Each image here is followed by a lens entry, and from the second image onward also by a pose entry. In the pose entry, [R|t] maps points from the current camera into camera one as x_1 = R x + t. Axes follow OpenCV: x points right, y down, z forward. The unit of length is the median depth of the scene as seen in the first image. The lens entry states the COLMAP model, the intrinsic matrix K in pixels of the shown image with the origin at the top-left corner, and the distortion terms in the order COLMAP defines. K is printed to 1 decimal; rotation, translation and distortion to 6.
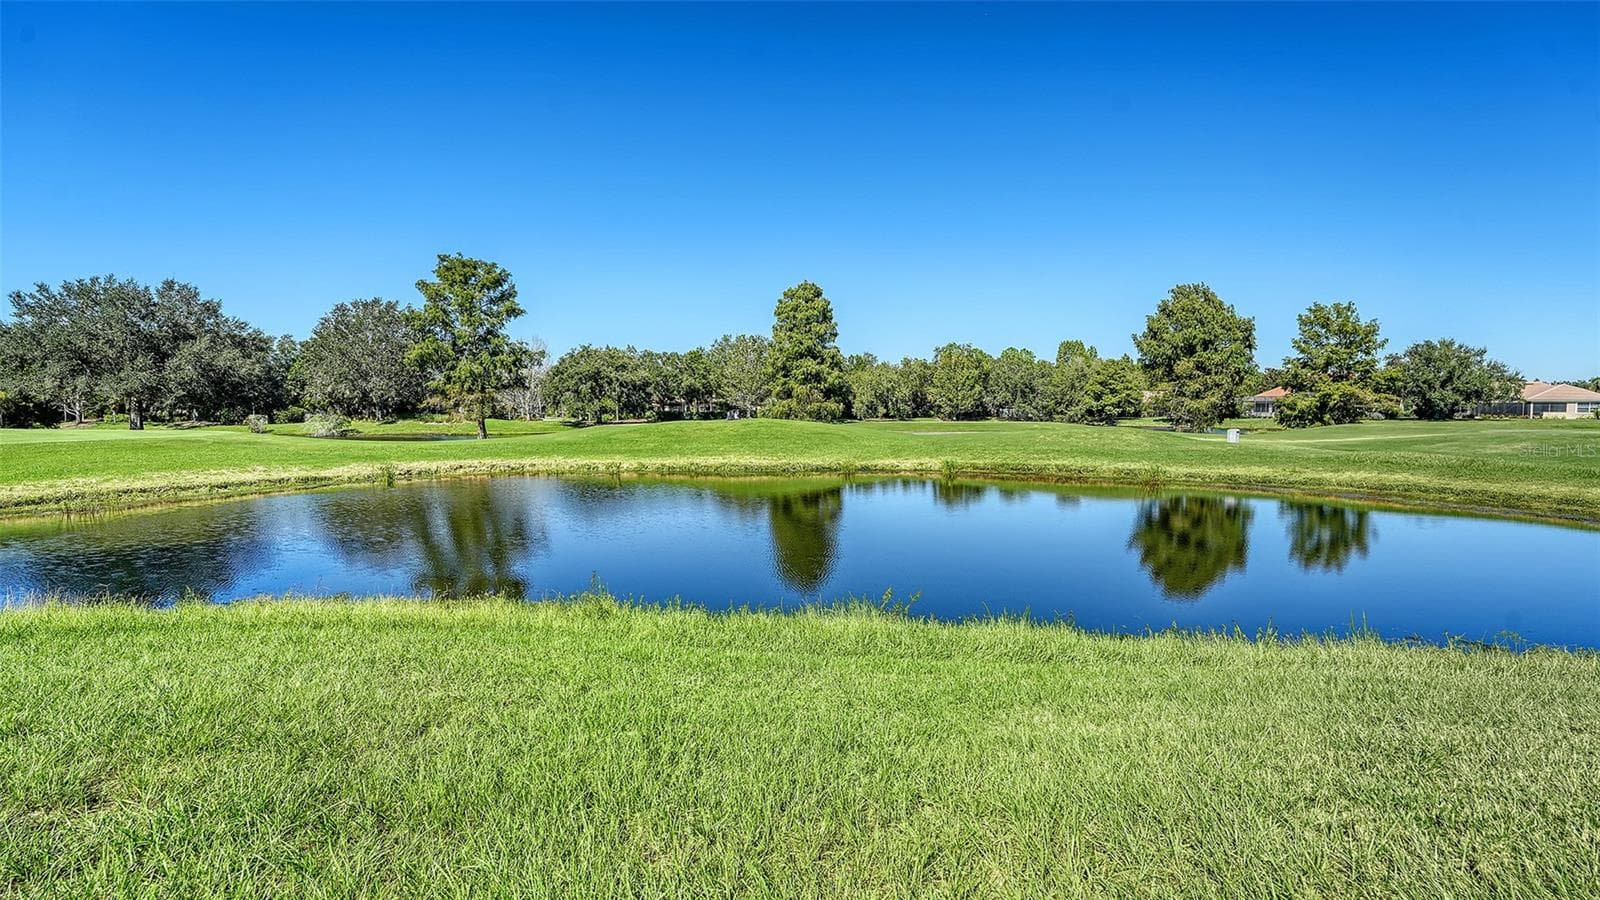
lens RADIAL K [[712.2, 0, 787.2], [0, 712.2, 465.5], [0, 0, 1]] dist [0.000919, -0.000787]
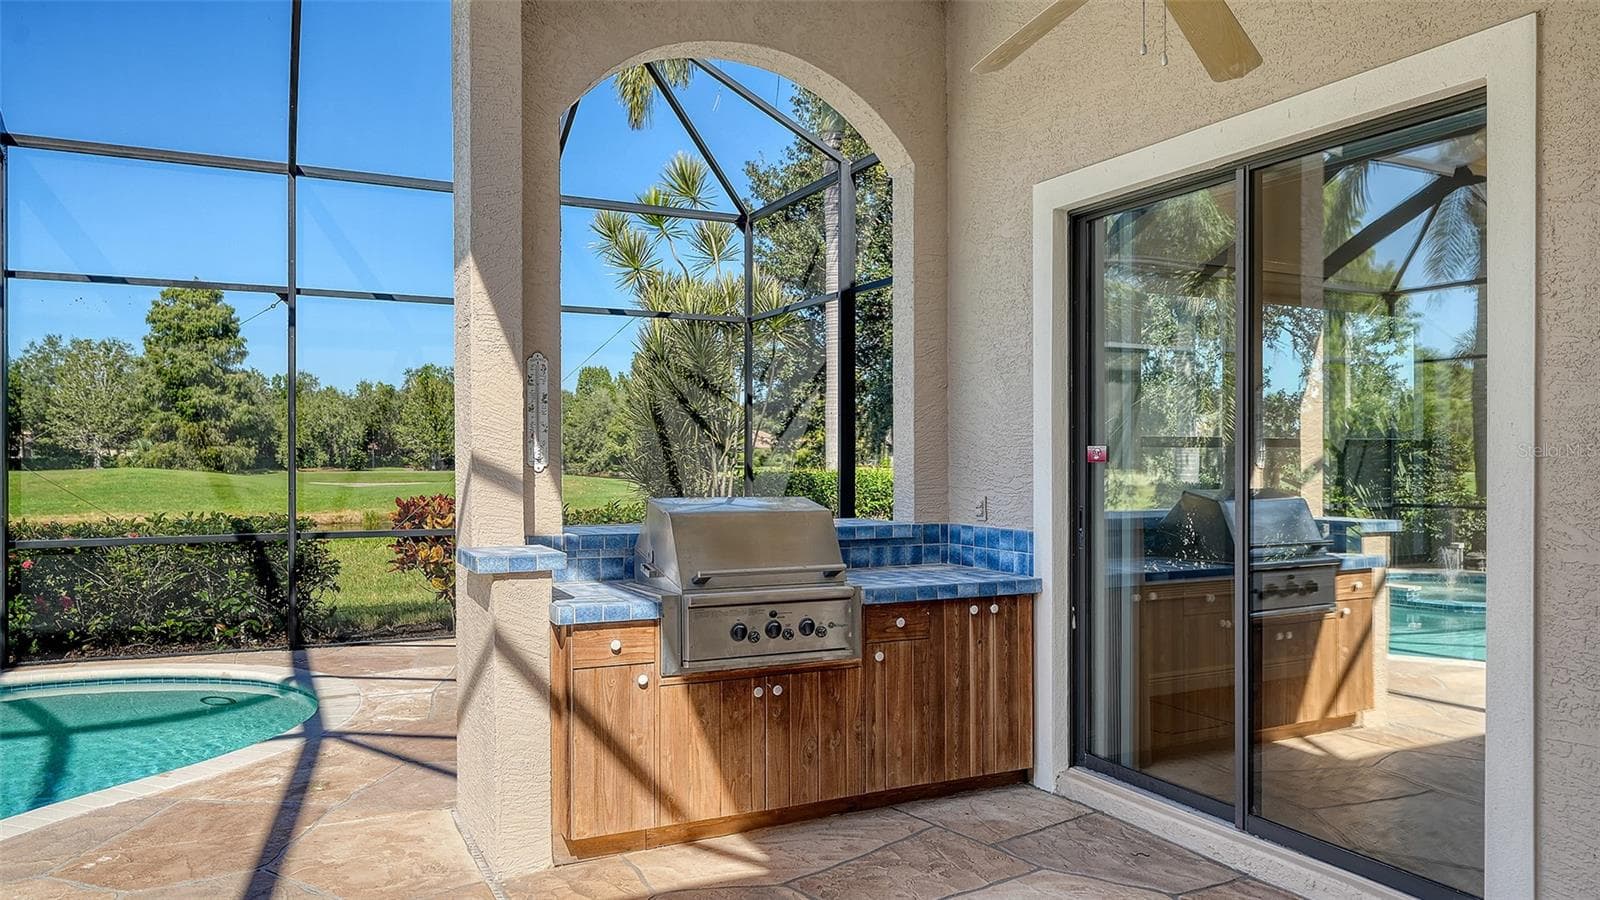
lens RADIAL K [[1085.3, 0, 799.6], [0, 1085.3, 459.3], [0, 0, 1]] dist [0.004827, -0.002790]
pose [[0.863156, 0.000244, 0.504937, -0.002441], [0.037448, 0.997215, -0.064497, 0.012924], [-0.503547, 0.074580, 0.860743, -0.171448]]
